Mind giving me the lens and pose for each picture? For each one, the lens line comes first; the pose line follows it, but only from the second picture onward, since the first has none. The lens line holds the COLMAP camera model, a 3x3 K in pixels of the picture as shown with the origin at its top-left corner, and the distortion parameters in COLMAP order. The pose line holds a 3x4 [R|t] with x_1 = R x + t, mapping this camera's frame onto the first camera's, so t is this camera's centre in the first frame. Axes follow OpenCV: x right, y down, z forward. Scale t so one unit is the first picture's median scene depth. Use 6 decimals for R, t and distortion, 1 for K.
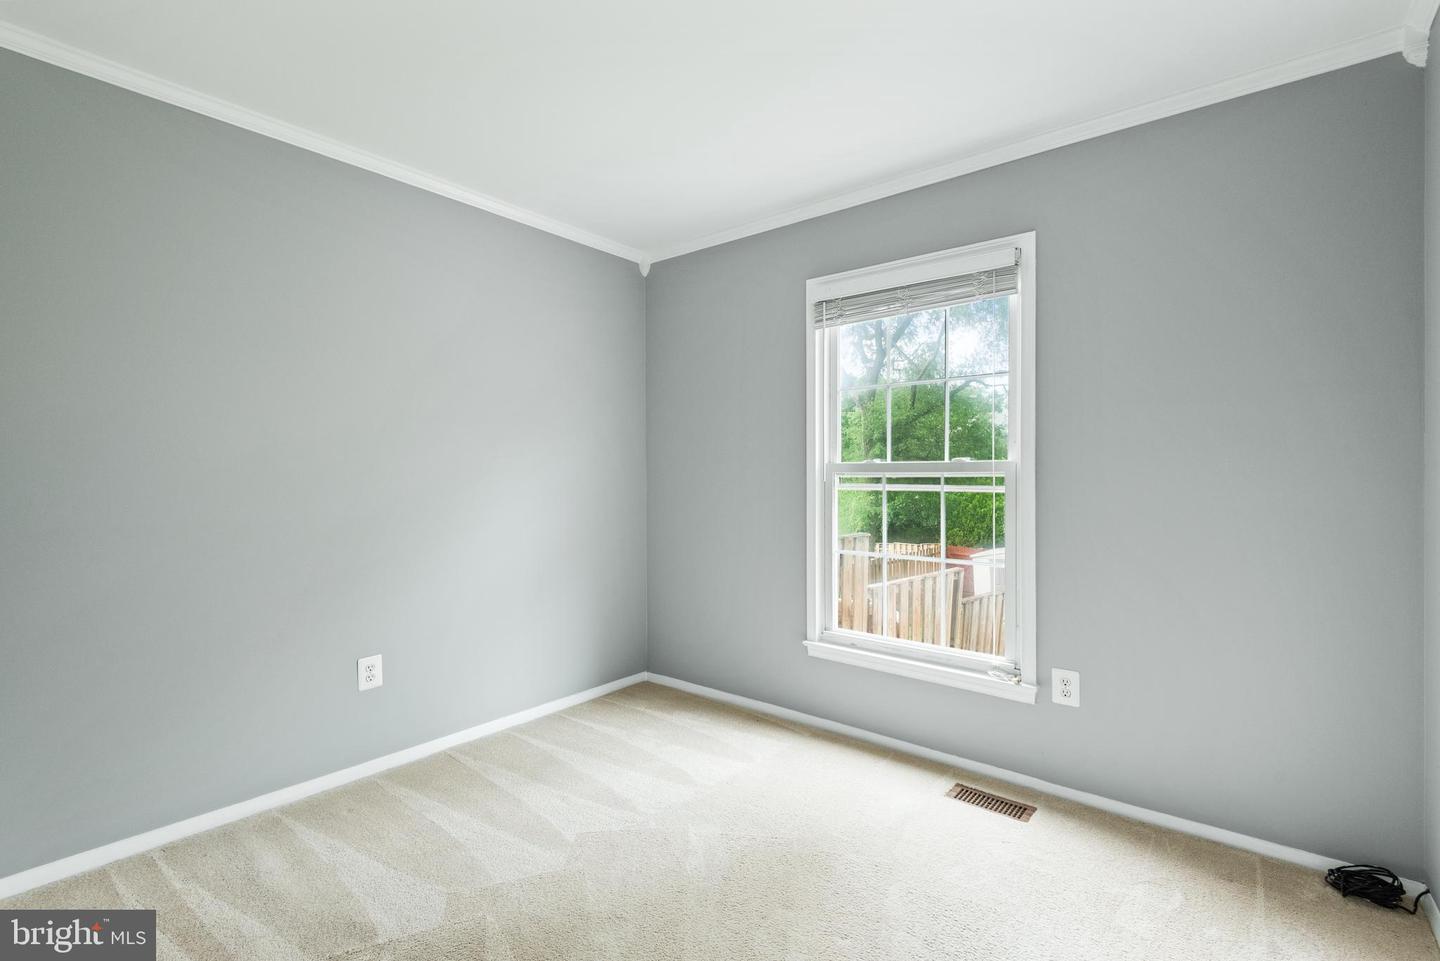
lens RADIAL K [[627.1, 0, 707.6], [0, 627.1, 485.9], [0, 0, 1]] dist [0.027804, -0.016670]
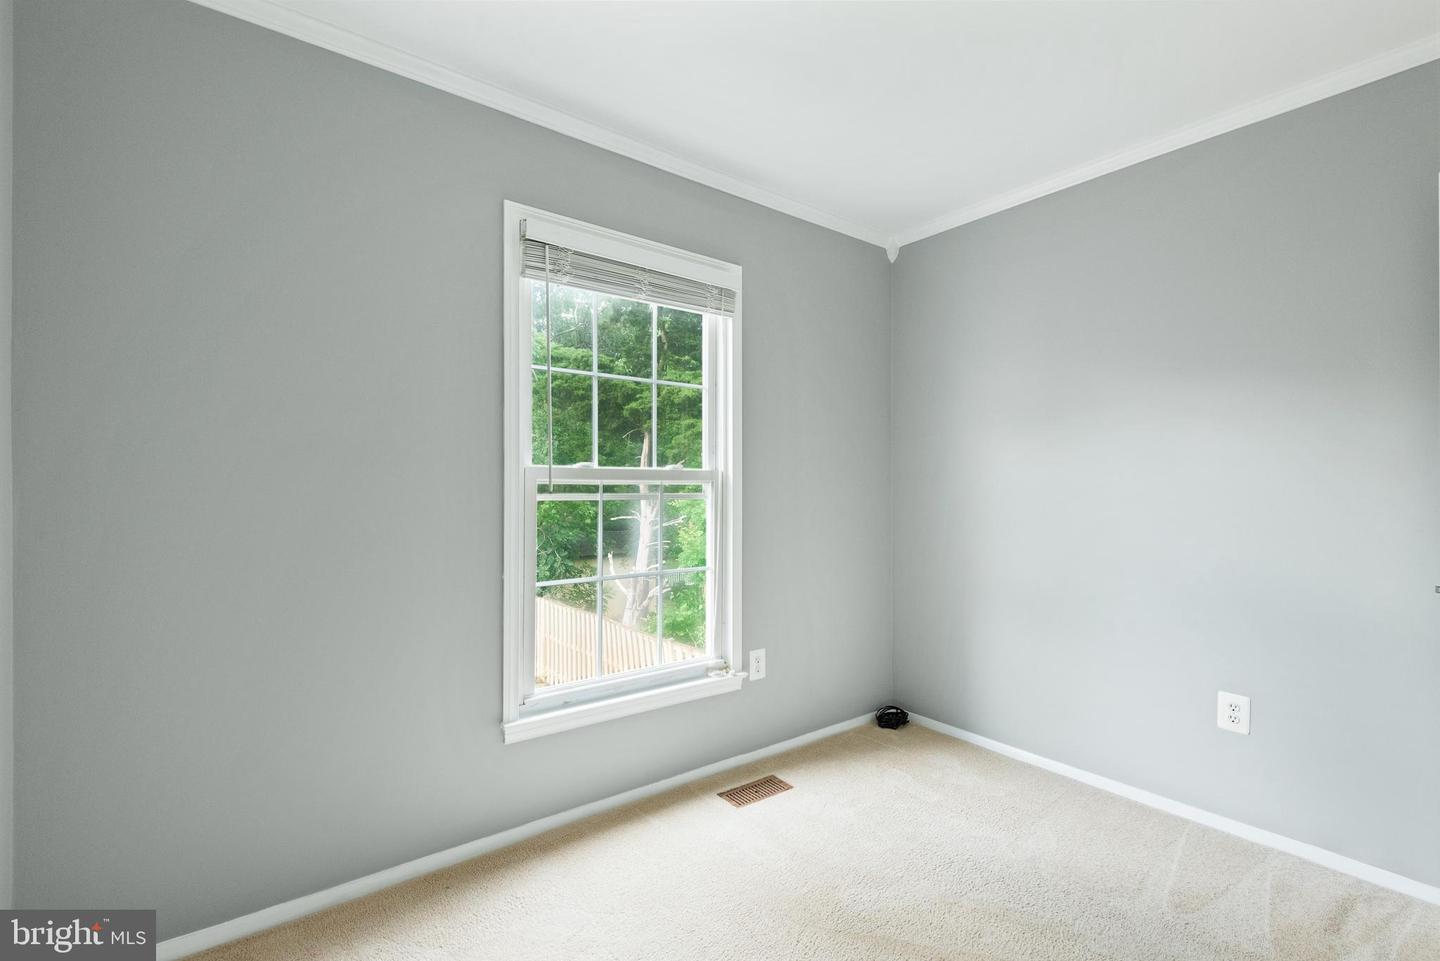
lens RADIAL K [[650.6, 0, 717.2], [0, 650.6, 483.1], [0, 0, 1]] dist [0.033239, -0.019484]
pose [[0.231401, 0.002604, 0.972855, -0.597939], [0.013186, 0.999896, -0.005812, -0.010729], [-0.972769, 0.014173, 0.231342, 0.749218]]
